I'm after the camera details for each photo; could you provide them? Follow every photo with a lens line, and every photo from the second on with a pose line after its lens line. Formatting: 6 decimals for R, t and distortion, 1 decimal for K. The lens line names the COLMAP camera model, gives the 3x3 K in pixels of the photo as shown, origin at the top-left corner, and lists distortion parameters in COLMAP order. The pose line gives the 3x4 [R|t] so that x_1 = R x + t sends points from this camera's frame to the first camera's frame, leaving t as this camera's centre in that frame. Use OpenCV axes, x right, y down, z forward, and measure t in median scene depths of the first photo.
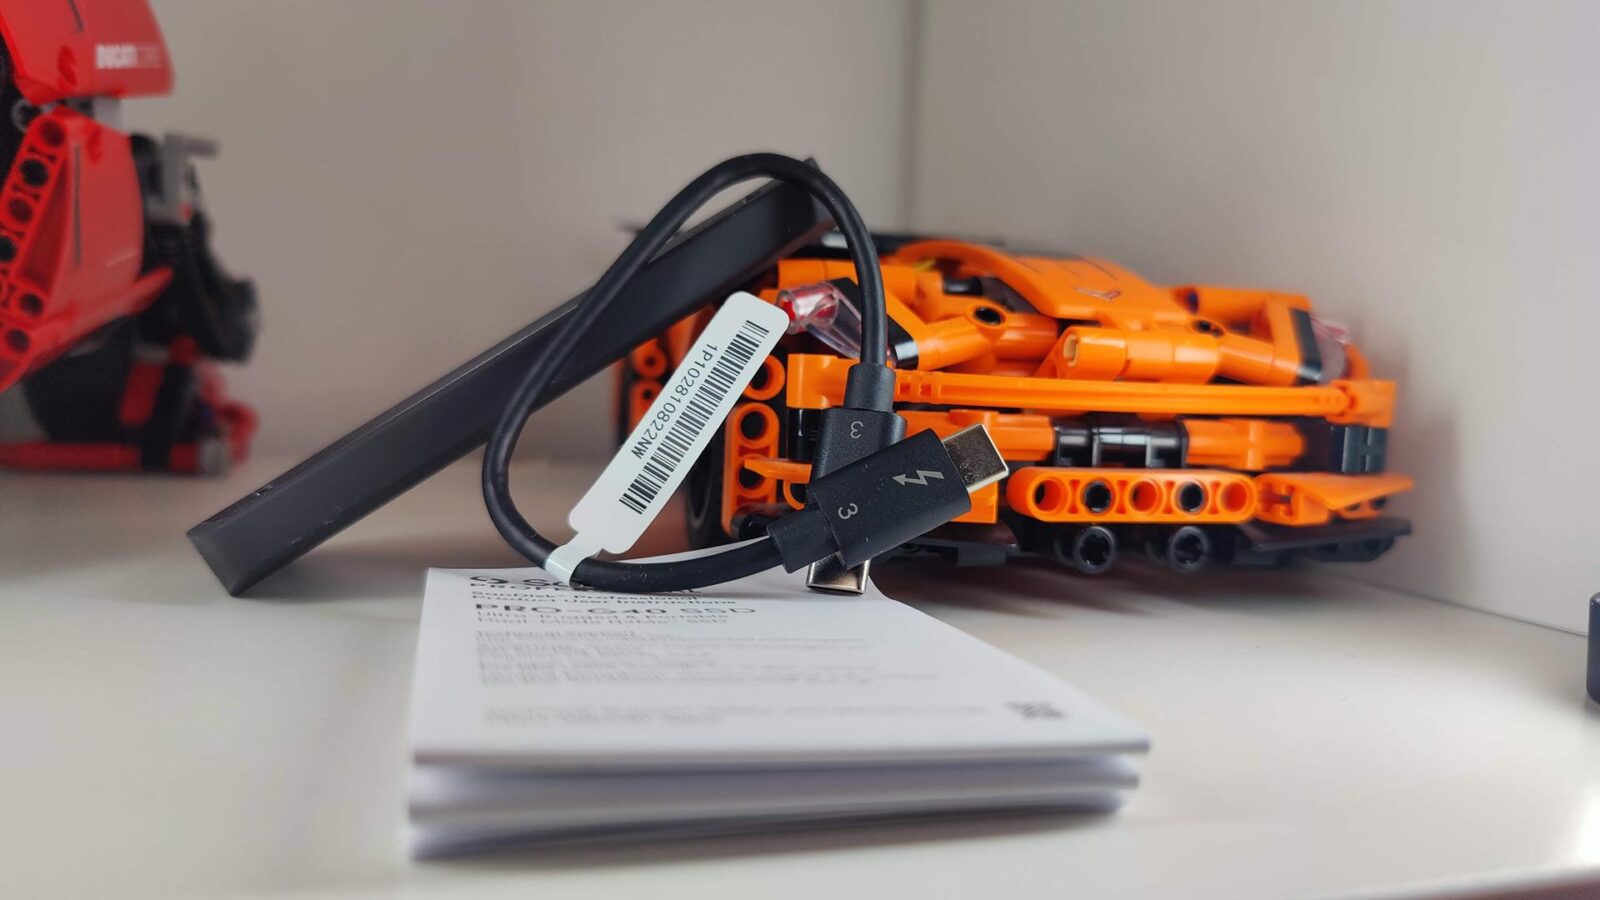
lens RADIAL K [[1087.3, 0, 811.8], [0, 1087.3, 437.3], [0, 0, 1]] dist [-0.042013, -0.003587]
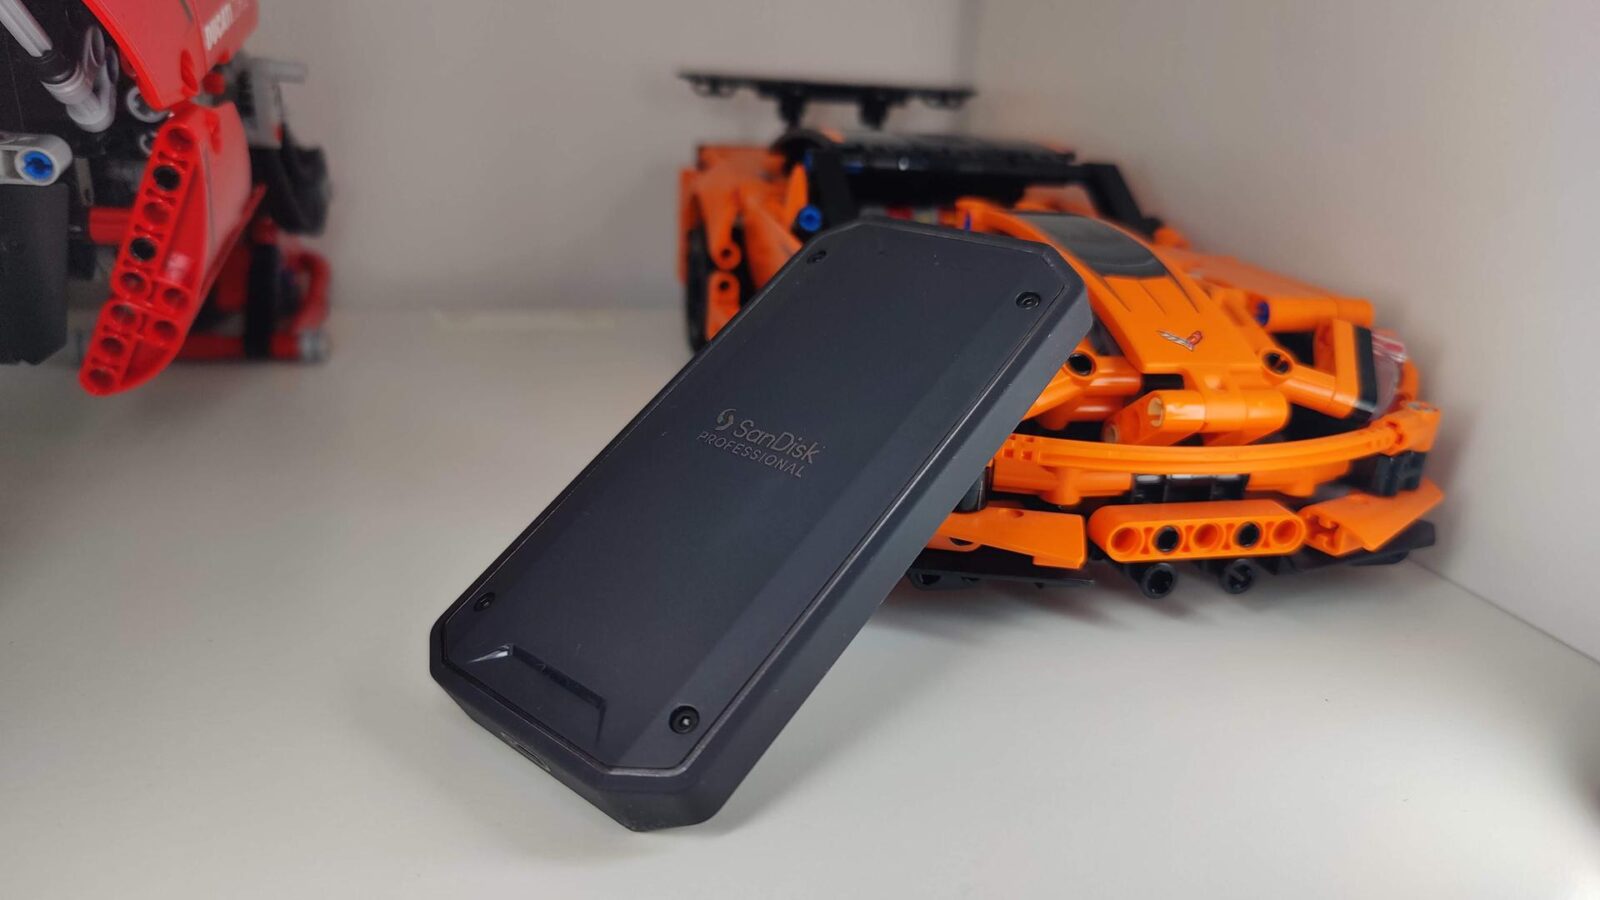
lens RADIAL K [[1087.3, 0, 814.4], [0, 1087.3, 438.2], [0, 0, 1]] dist [-0.042013, -0.003587]
pose [[0.999872, 0.014269, -0.007203, -0.100774], [-0.011916, 0.965778, 0.259094, -0.326534], [0.010653, -0.258976, 0.965825, -0.085801]]
